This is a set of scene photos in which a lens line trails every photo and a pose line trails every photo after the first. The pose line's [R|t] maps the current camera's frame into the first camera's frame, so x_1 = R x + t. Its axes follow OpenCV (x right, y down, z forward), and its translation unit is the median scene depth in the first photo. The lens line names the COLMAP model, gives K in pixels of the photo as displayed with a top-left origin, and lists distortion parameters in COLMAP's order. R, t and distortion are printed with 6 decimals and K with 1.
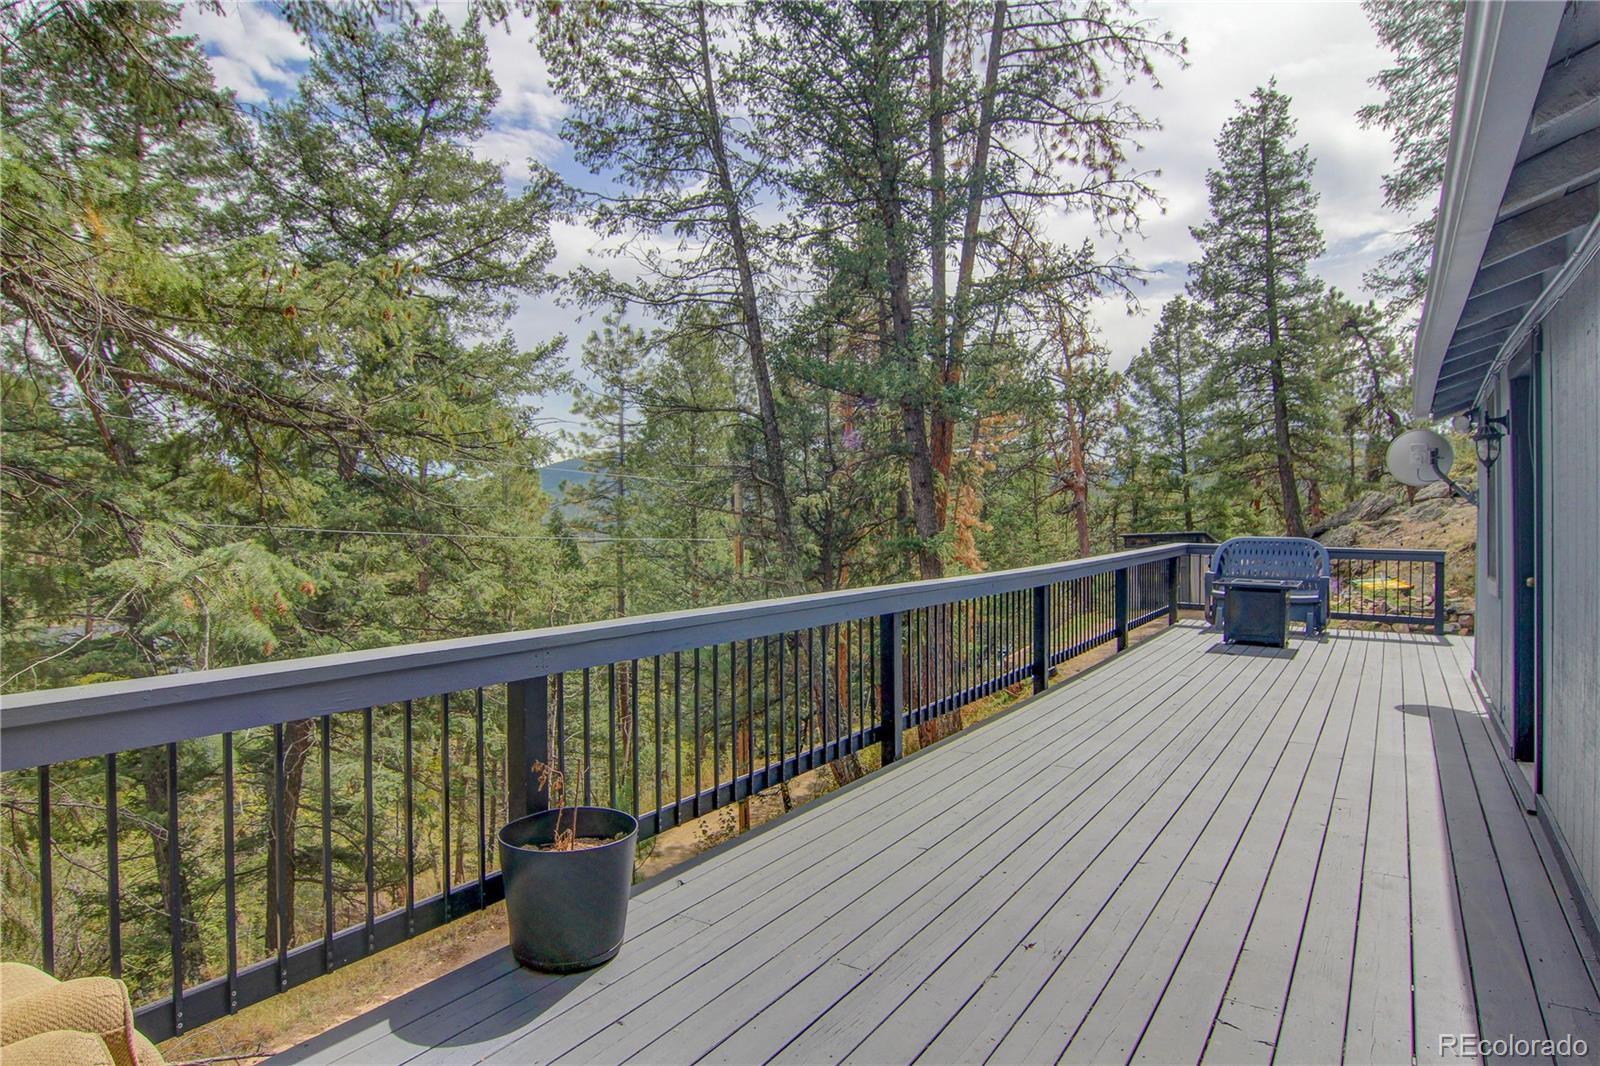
lens RADIAL K [[903.7, 0, 805.6], [0, 903.7, 530.0], [0, 0, 1]] dist [-0.002116, -0.014046]
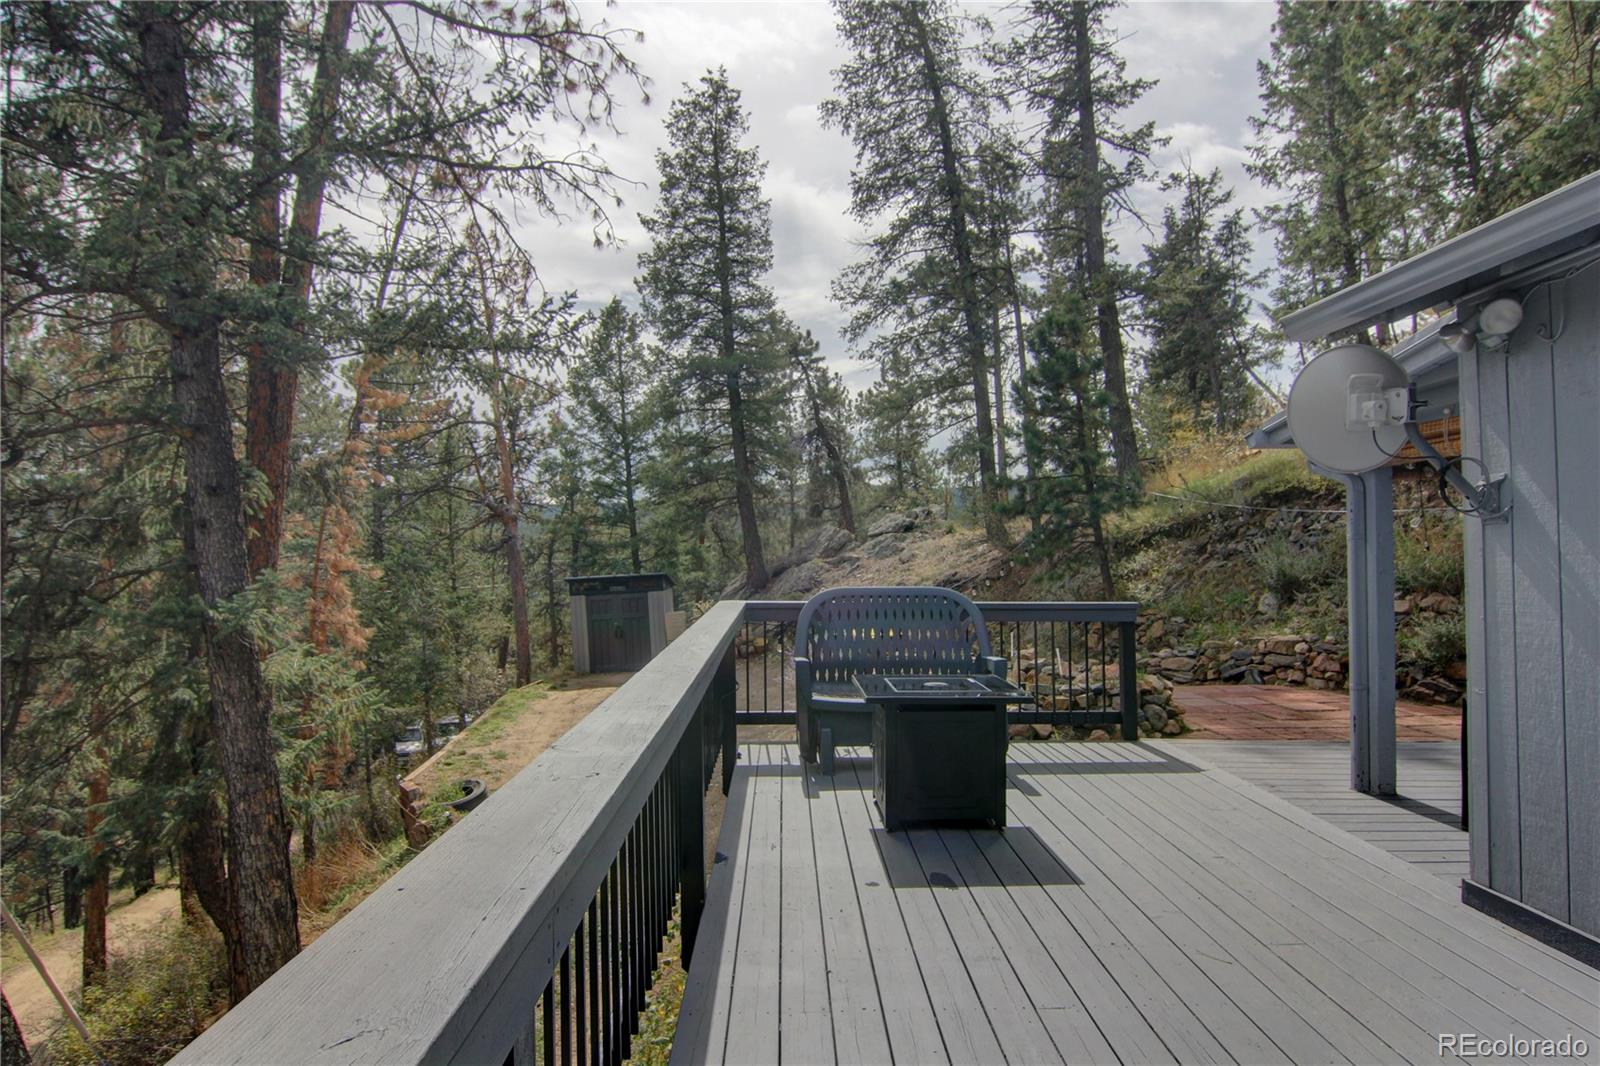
lens RADIAL K [[952.6, 0, 804.7], [0, 952.6, 530.1], [0, 0, 1]] dist [-0.004092, -0.016001]
pose [[0.822836, 0.006954, 0.568236, 0.049540], [0.017572, 0.999136, -0.037672, -0.001856], [-0.568007, 0.040982, 0.822003, 0.193201]]
